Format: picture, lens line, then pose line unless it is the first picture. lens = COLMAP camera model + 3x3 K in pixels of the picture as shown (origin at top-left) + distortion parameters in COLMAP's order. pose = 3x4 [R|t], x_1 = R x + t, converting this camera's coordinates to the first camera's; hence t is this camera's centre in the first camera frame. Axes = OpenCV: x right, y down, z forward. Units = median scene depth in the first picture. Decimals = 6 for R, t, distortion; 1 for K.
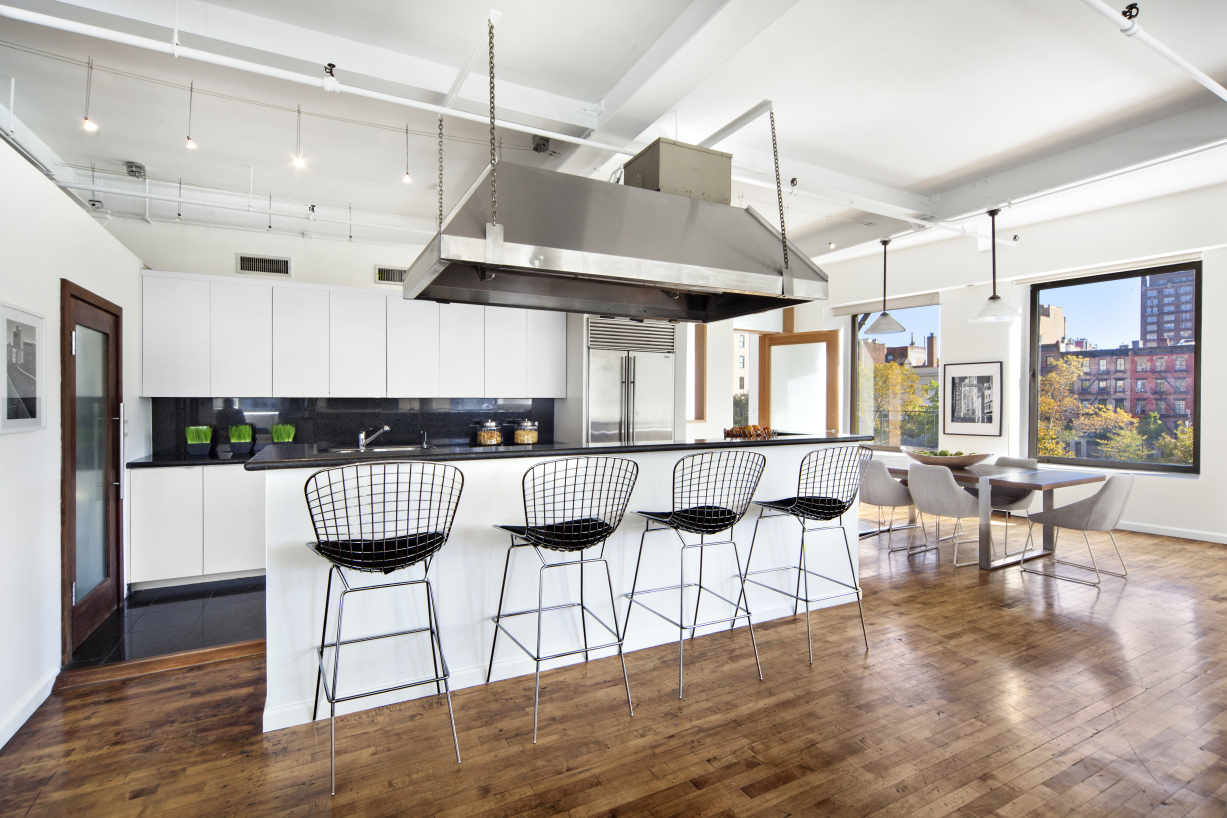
lens RADIAL K [[556.5, 0, 589.2], [0, 556.5, 407.5], [0, 0, 1]] dist [0.000931, 0.000096]
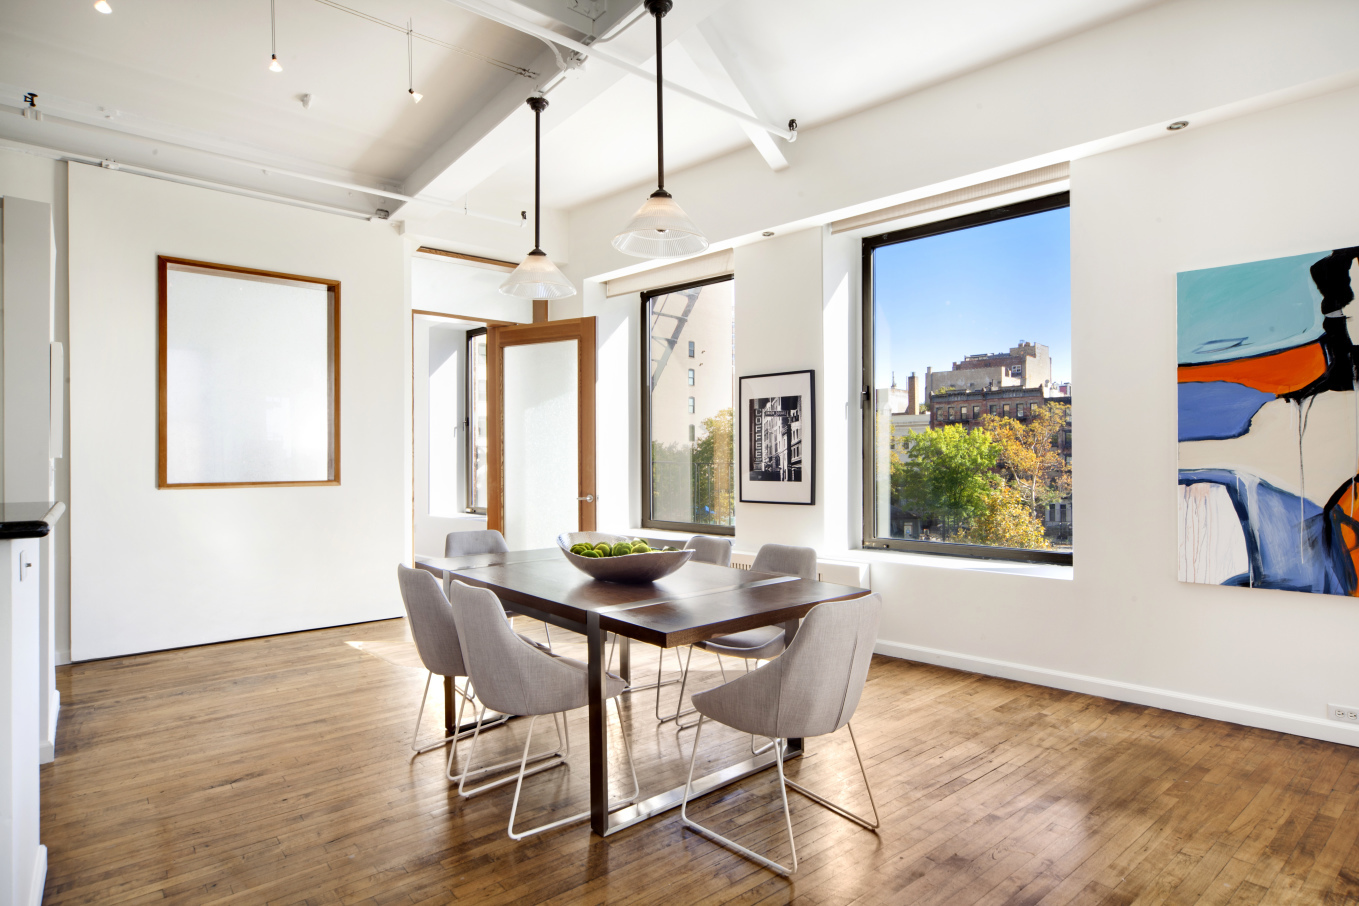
lens RADIAL K [[780.7, 0, 680.3], [0, 780.7, 454.0], [0, 0, 1]] dist [-0.003765, 0.000025]
pose [[0.965767, -0.000371, 0.259413, 0.390436], [0.004412, 0.999878, -0.014994, 0.011683], [-0.259375, 0.015625, 0.965650, 0.267852]]
